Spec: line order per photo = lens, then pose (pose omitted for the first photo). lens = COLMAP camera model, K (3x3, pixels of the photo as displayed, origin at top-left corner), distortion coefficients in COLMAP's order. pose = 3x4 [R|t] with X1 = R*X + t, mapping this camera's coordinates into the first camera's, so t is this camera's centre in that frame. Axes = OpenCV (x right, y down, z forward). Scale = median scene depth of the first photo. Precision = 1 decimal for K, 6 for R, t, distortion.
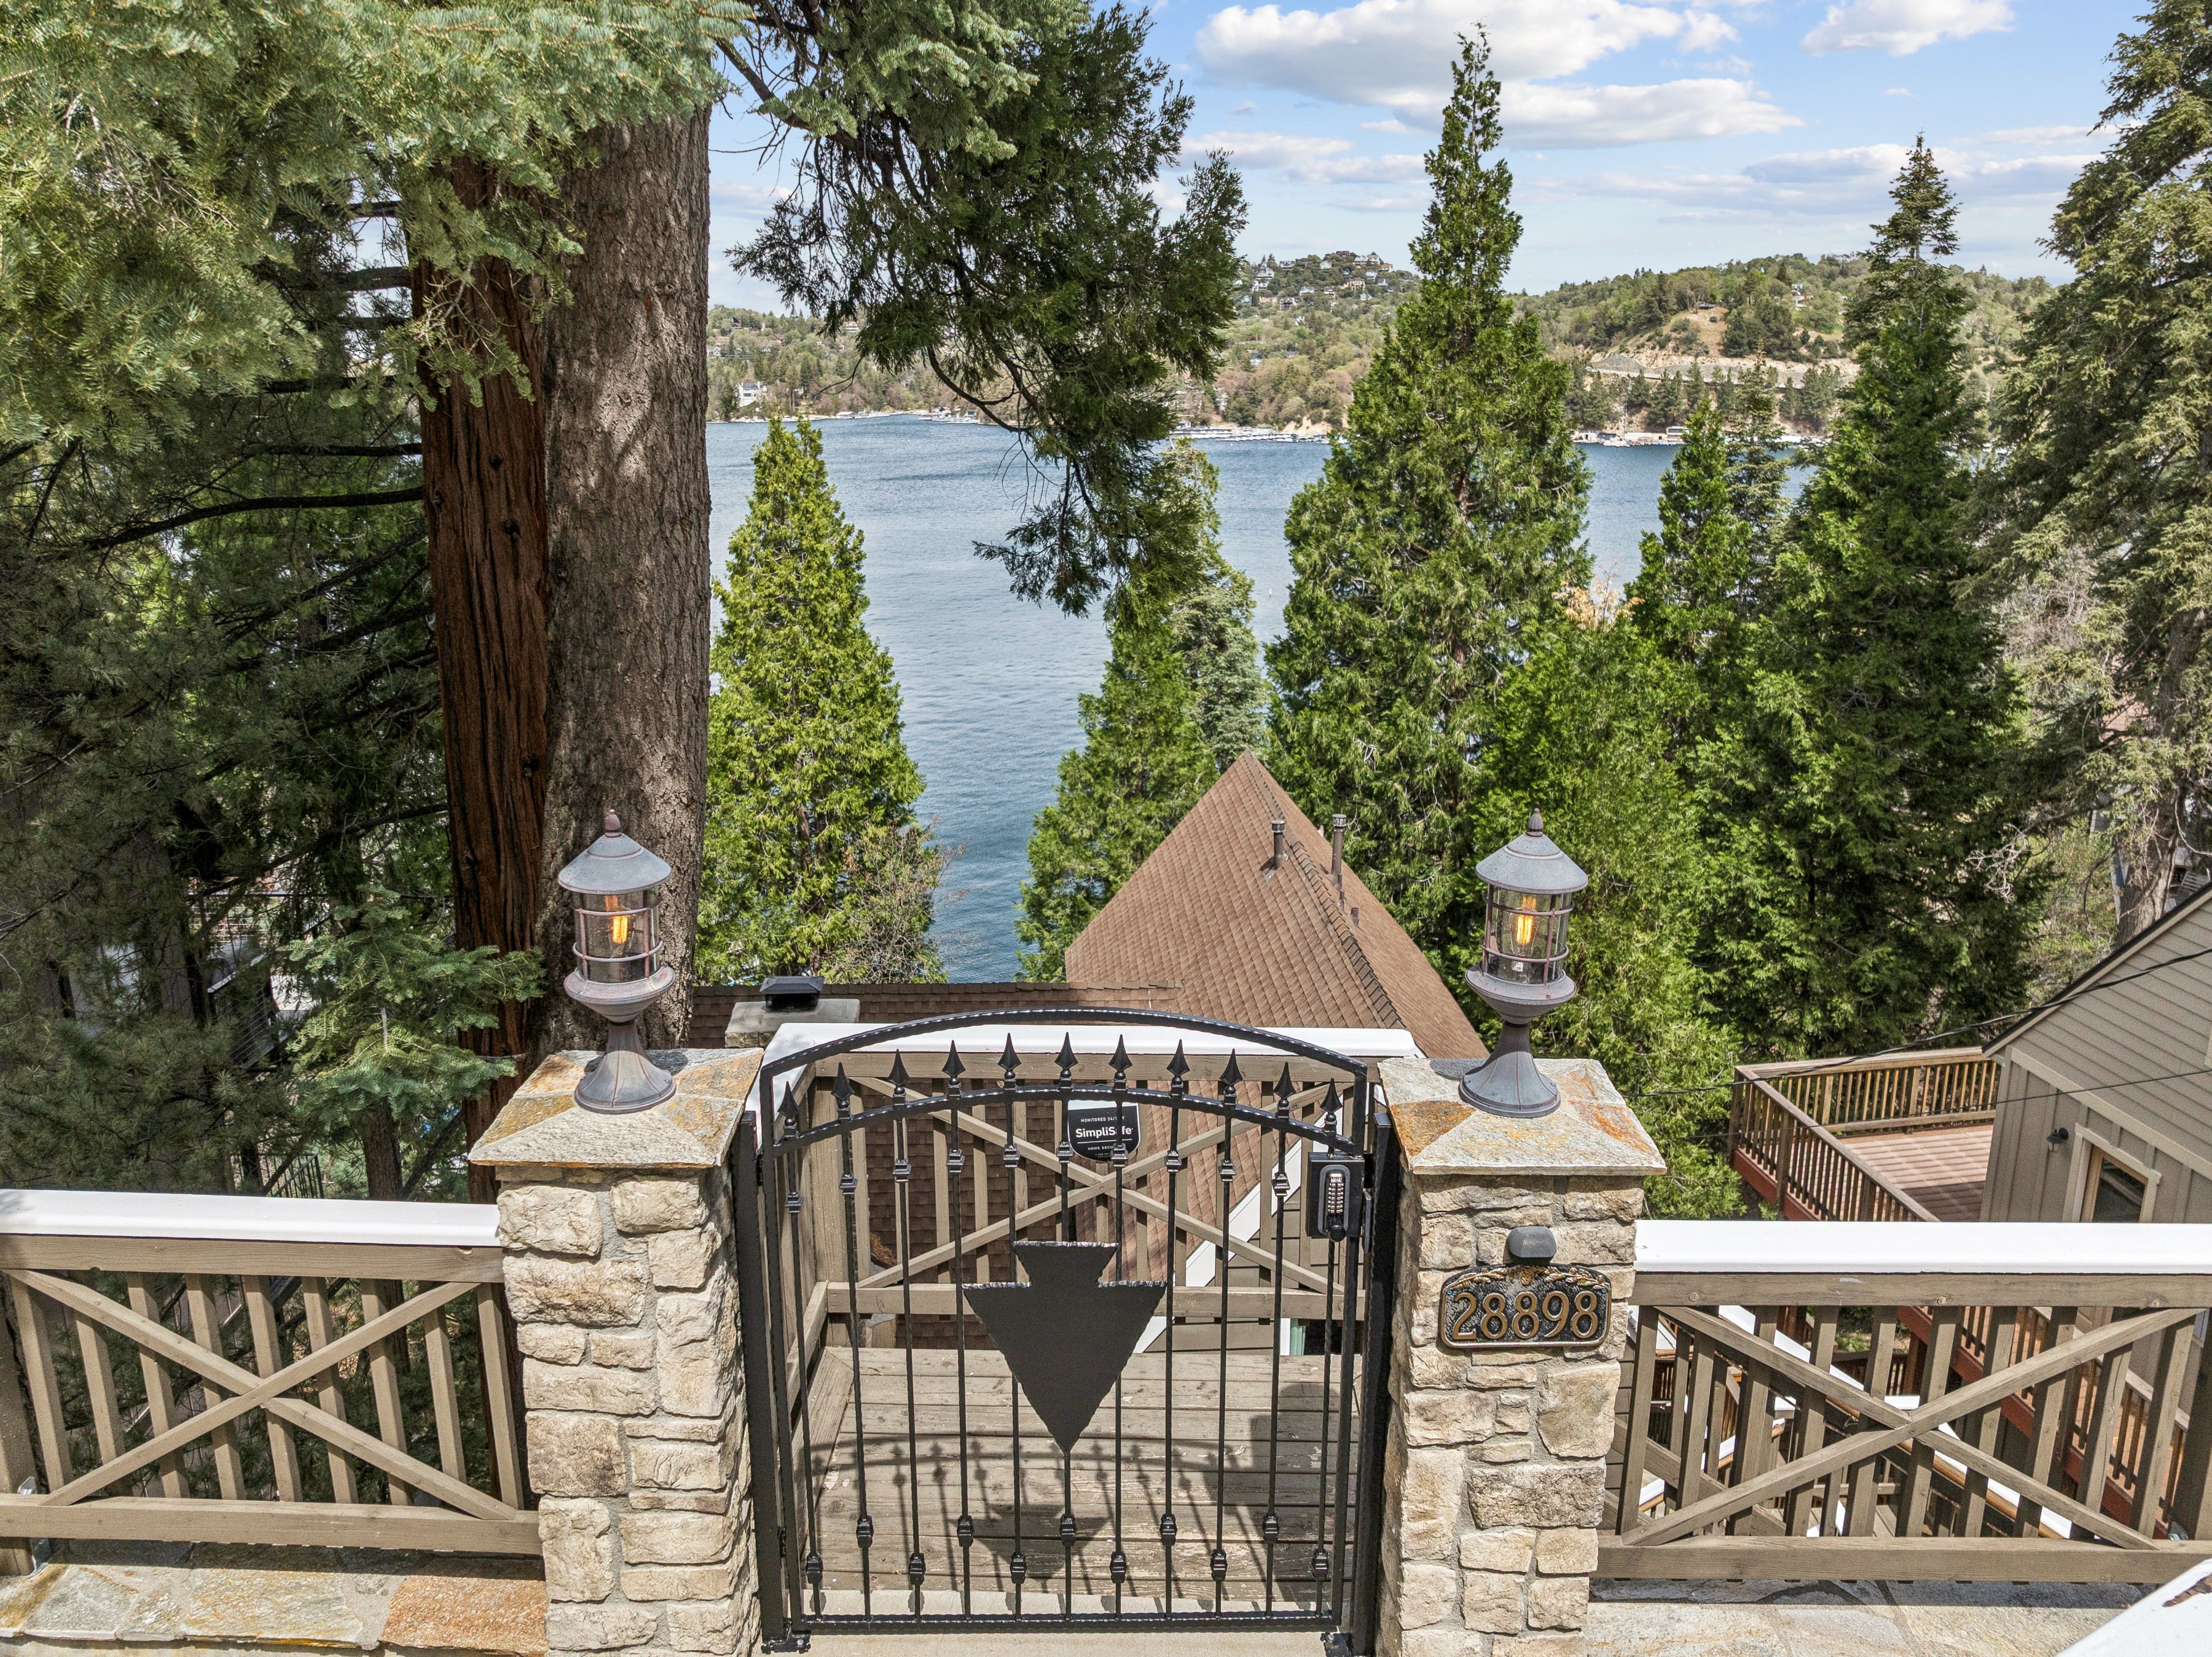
lens RADIAL K [[1600.8, 0, 1116.4], [0, 1600.8, 796.6], [0, 0, 1]] dist [-0.033426, -0.005873]
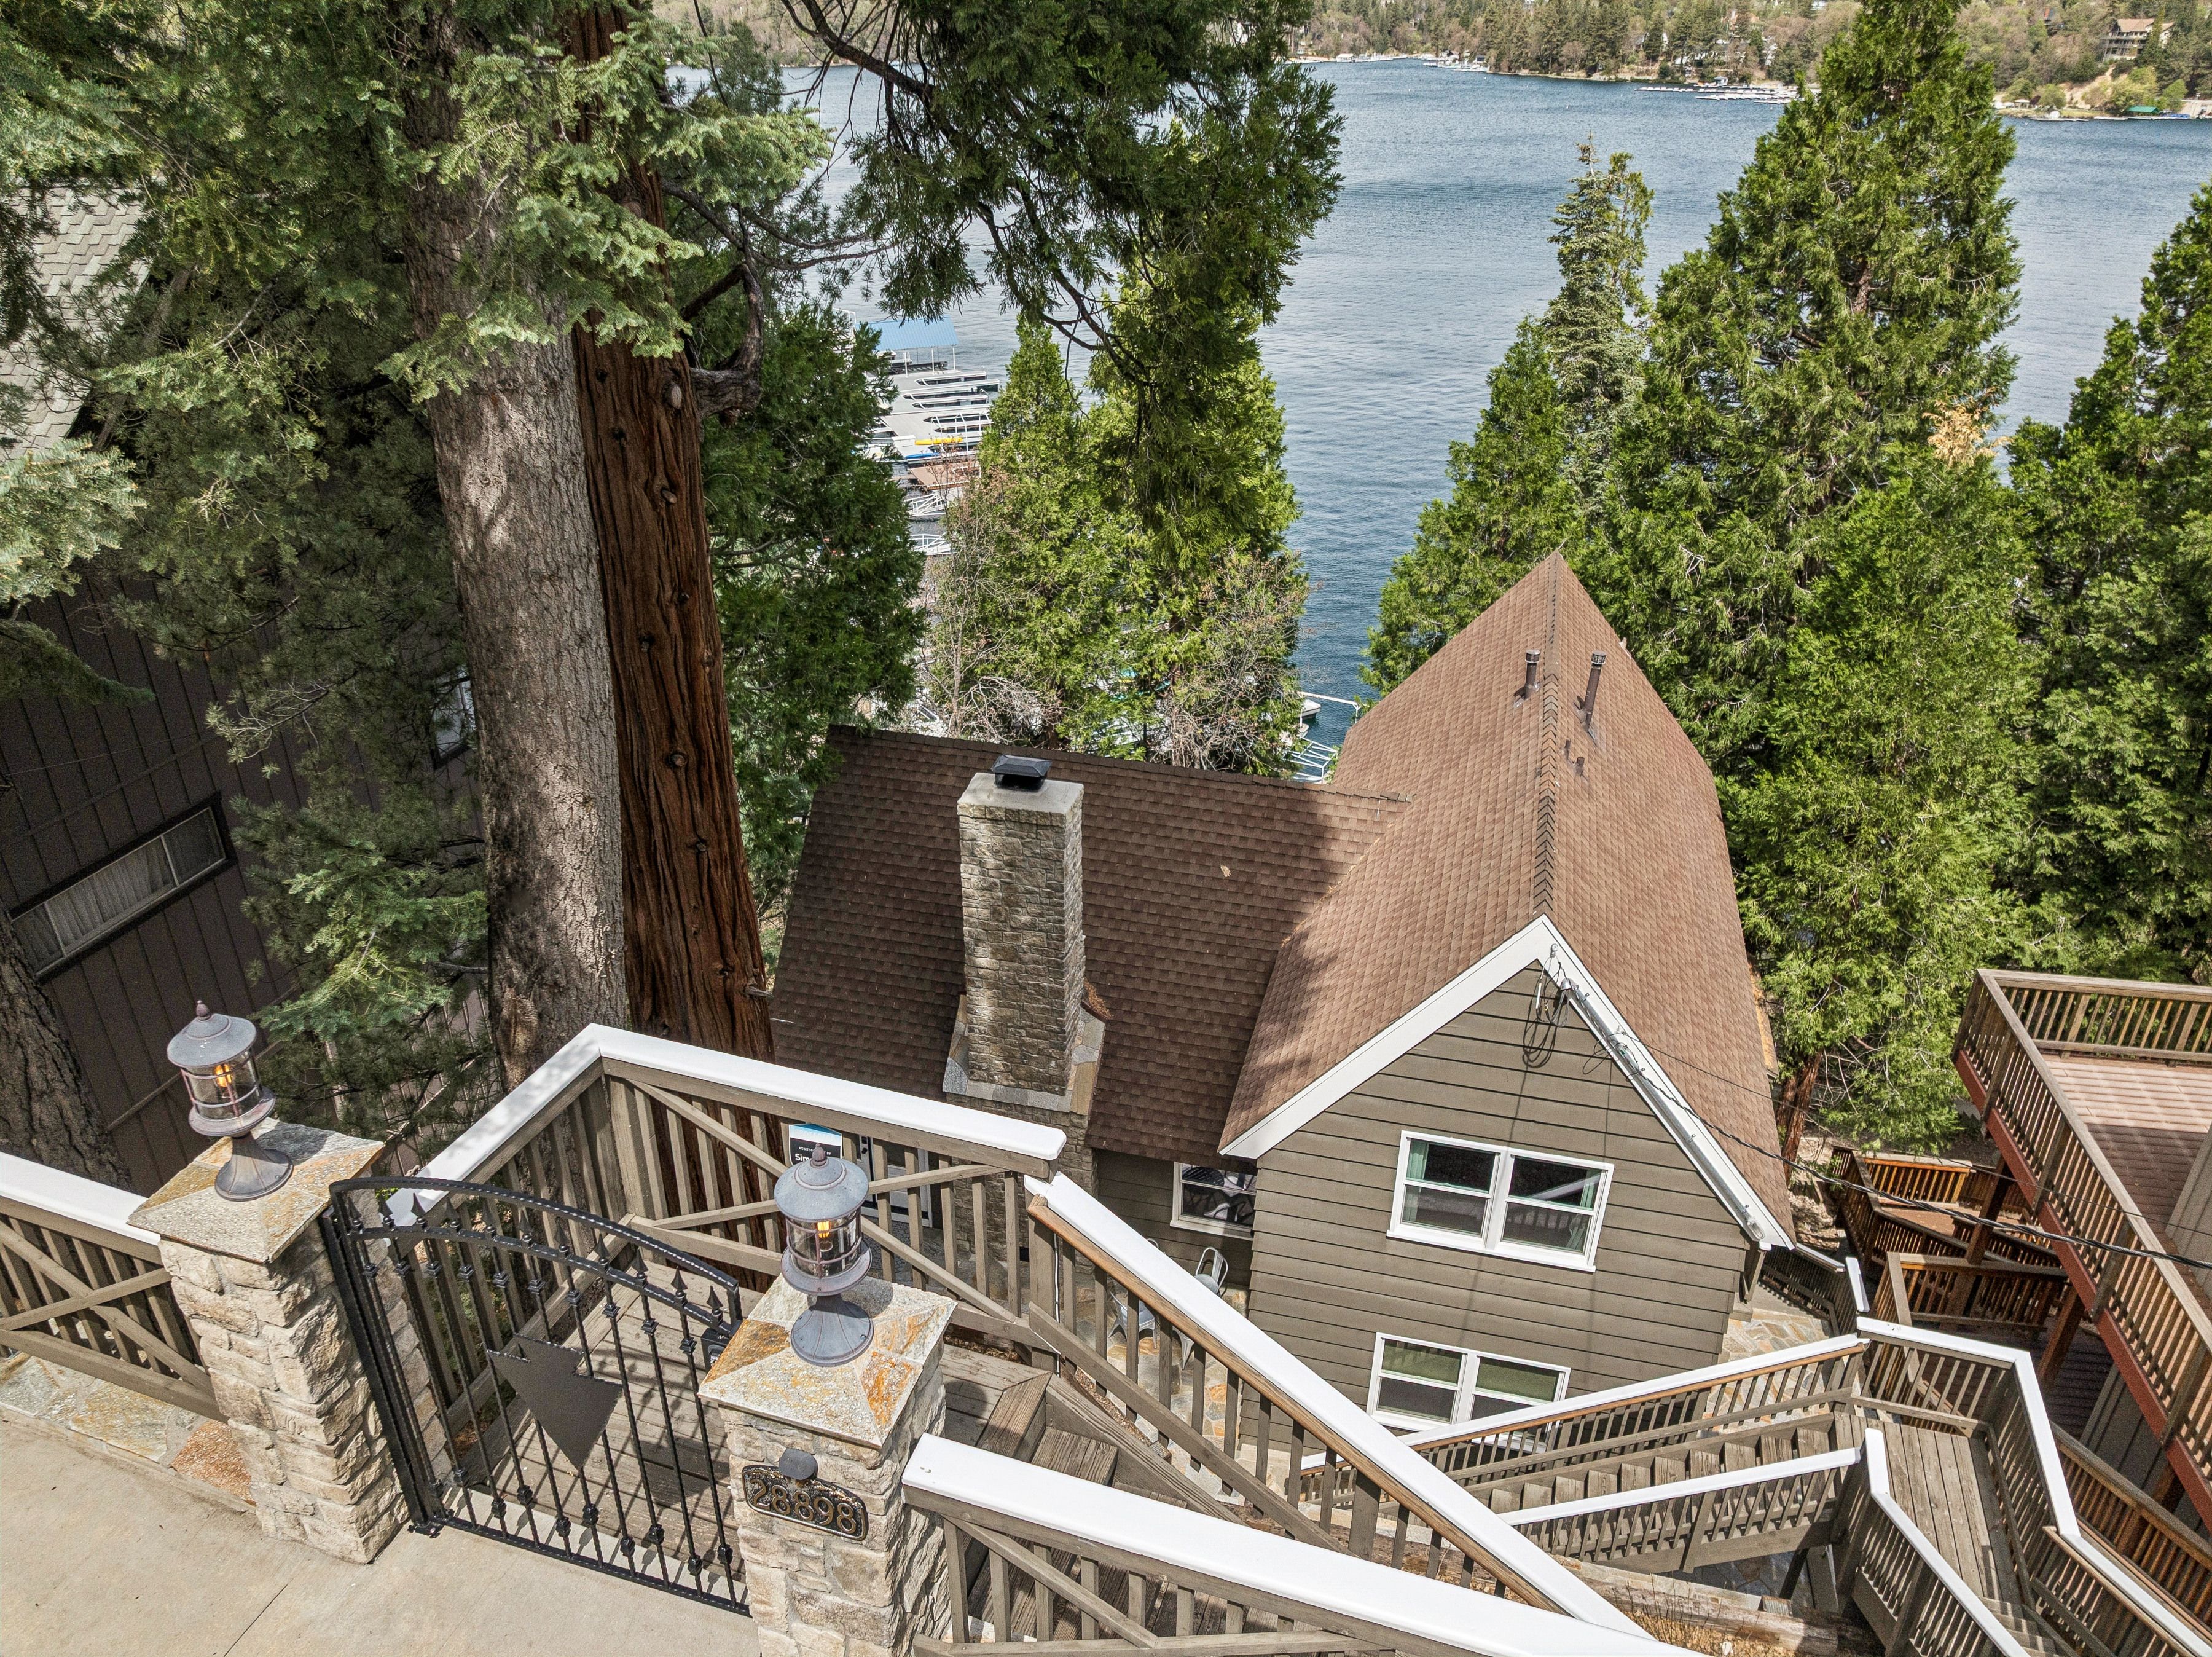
lens RADIAL K [[1558.4, 0, 1103.8], [0, 1558.4, 898.7], [0, 0, 1]] dist [-0.060115, 0.031845]
pose [[0.954097, 0.156321, -0.255464, 0.060060], [-0.082996, 0.957574, 0.275978, -0.041131], [0.287767, -0.242108, 0.926593, 0.004536]]
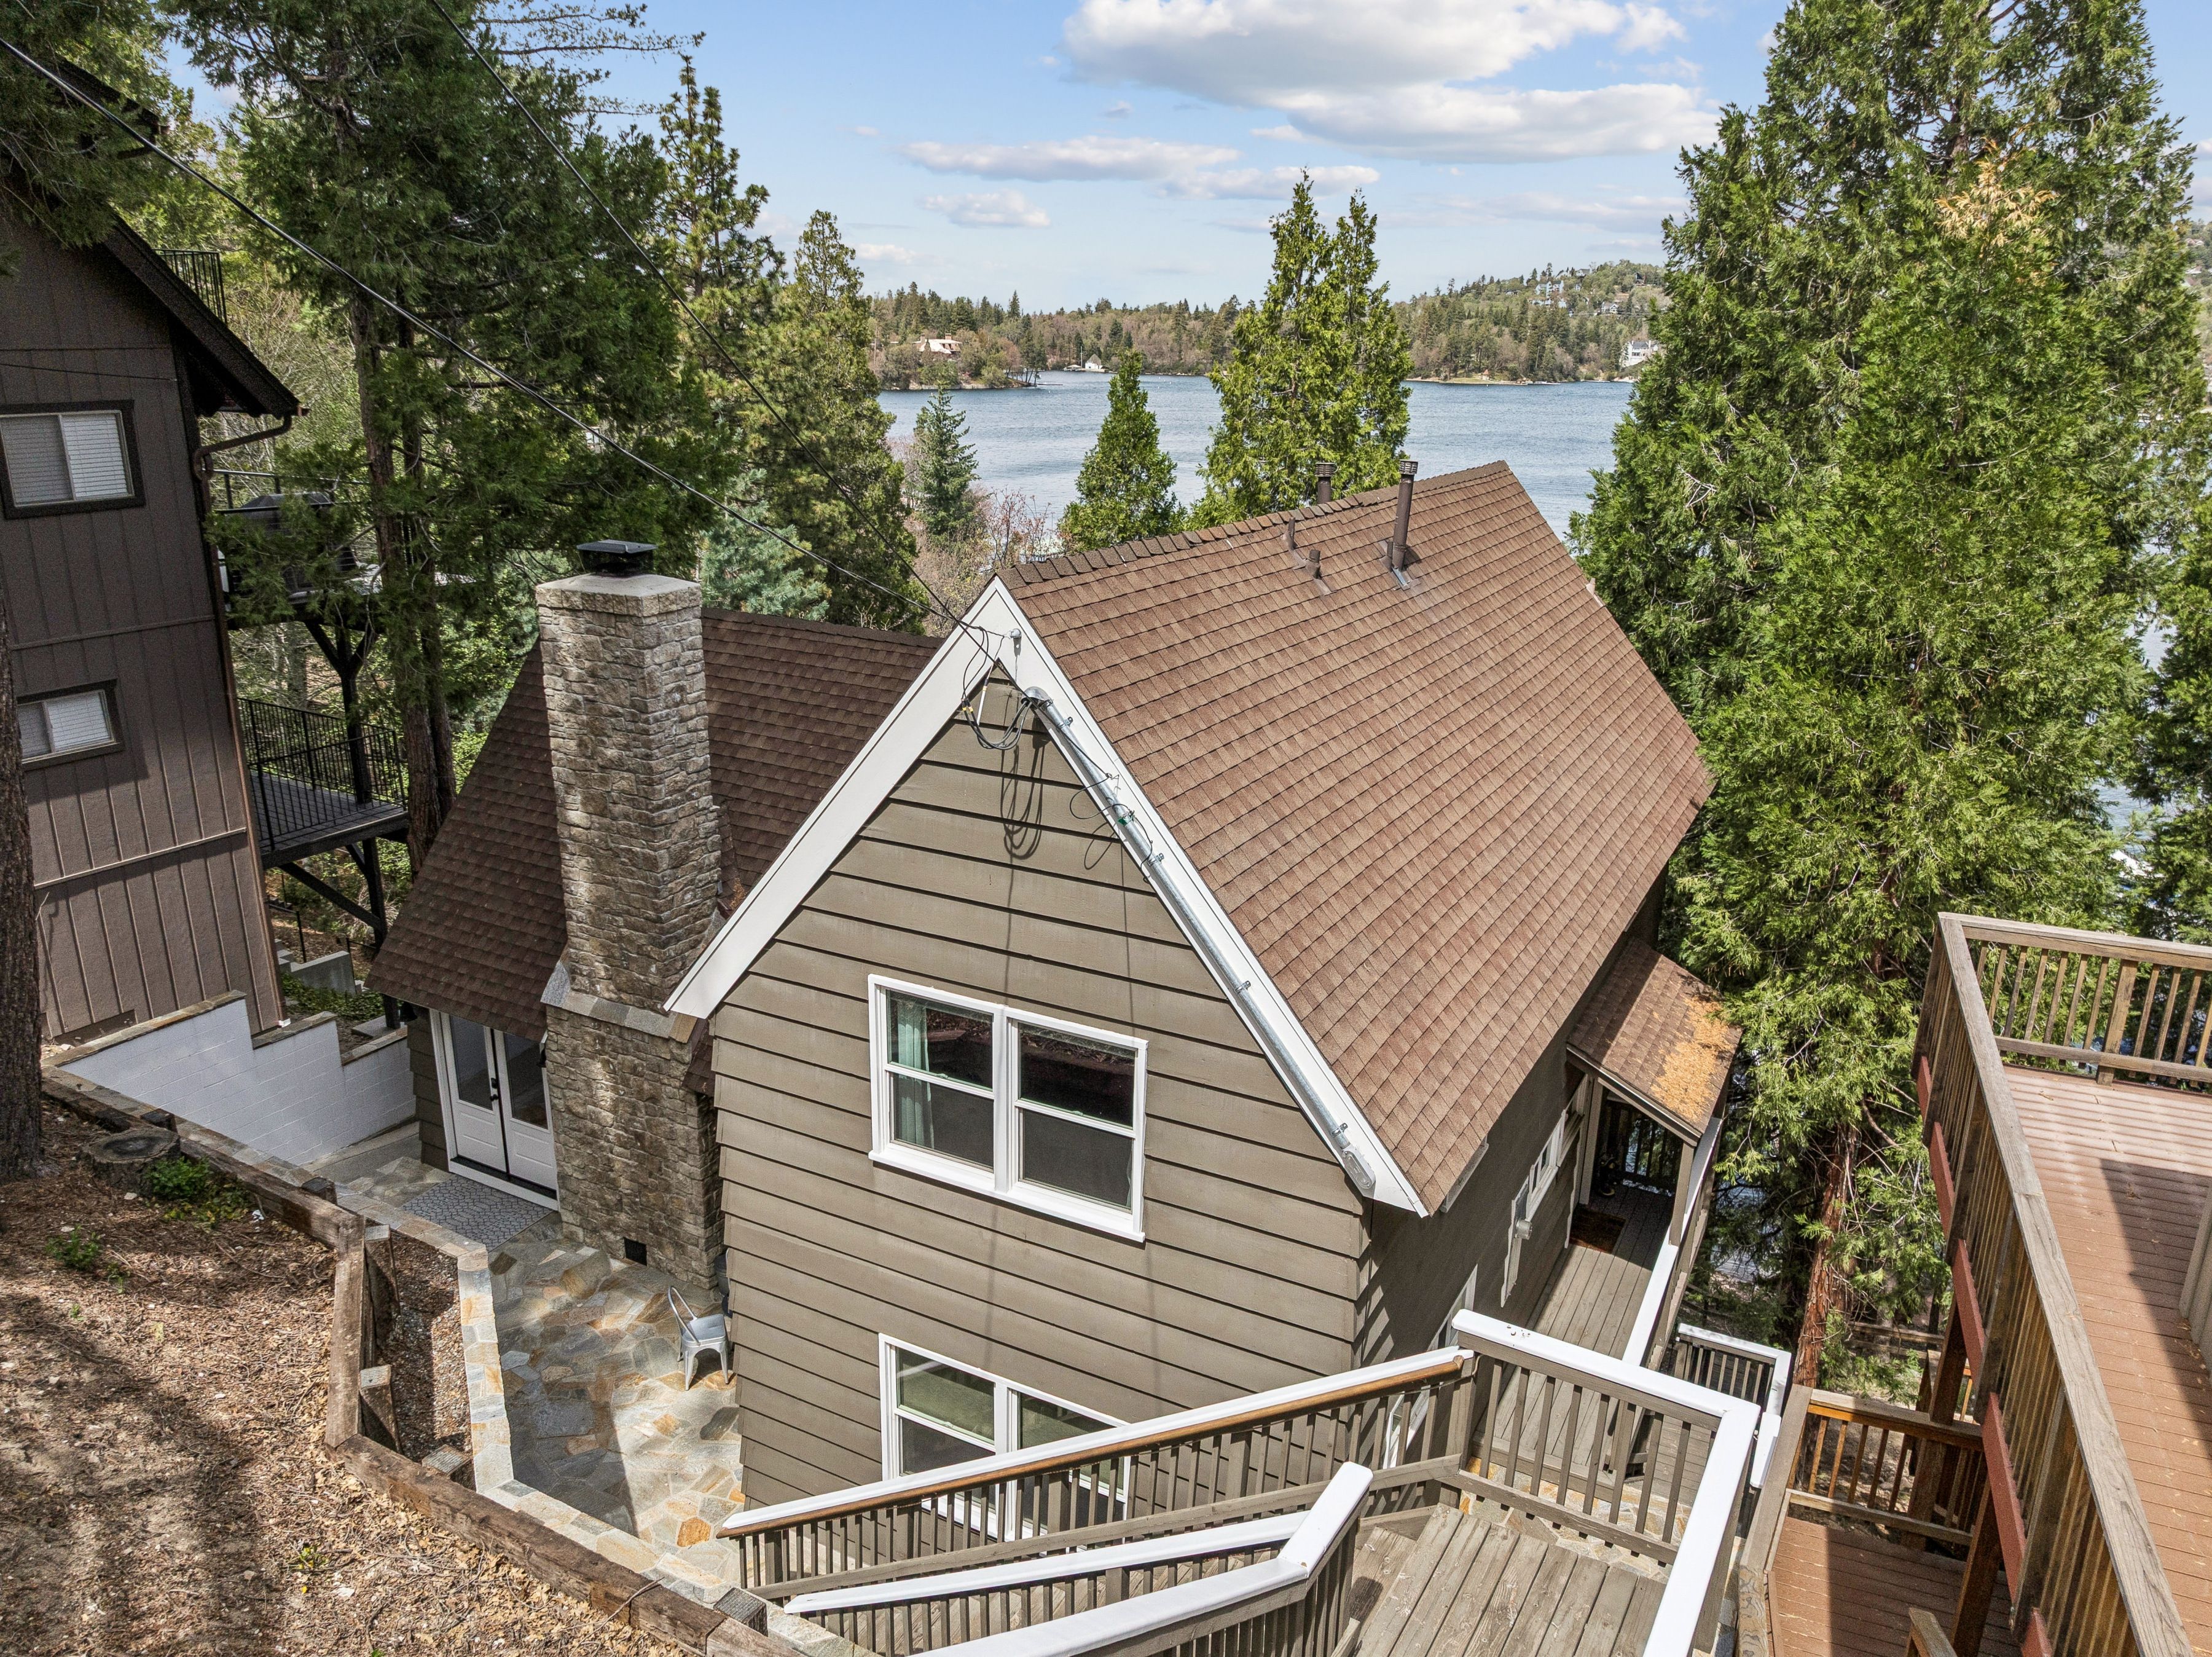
lens RADIAL K [[1587.6, 0, 1104.7], [0, 1587.6, 869.4], [0, 0, 1]] dist [-0.033285, -0.003278]
pose [[0.856665, 0.181221, -0.482996, 0.203627], [-0.149457, 0.983299, 0.103851, 0.070437], [0.493749, -0.016778, 0.869442, 0.171295]]
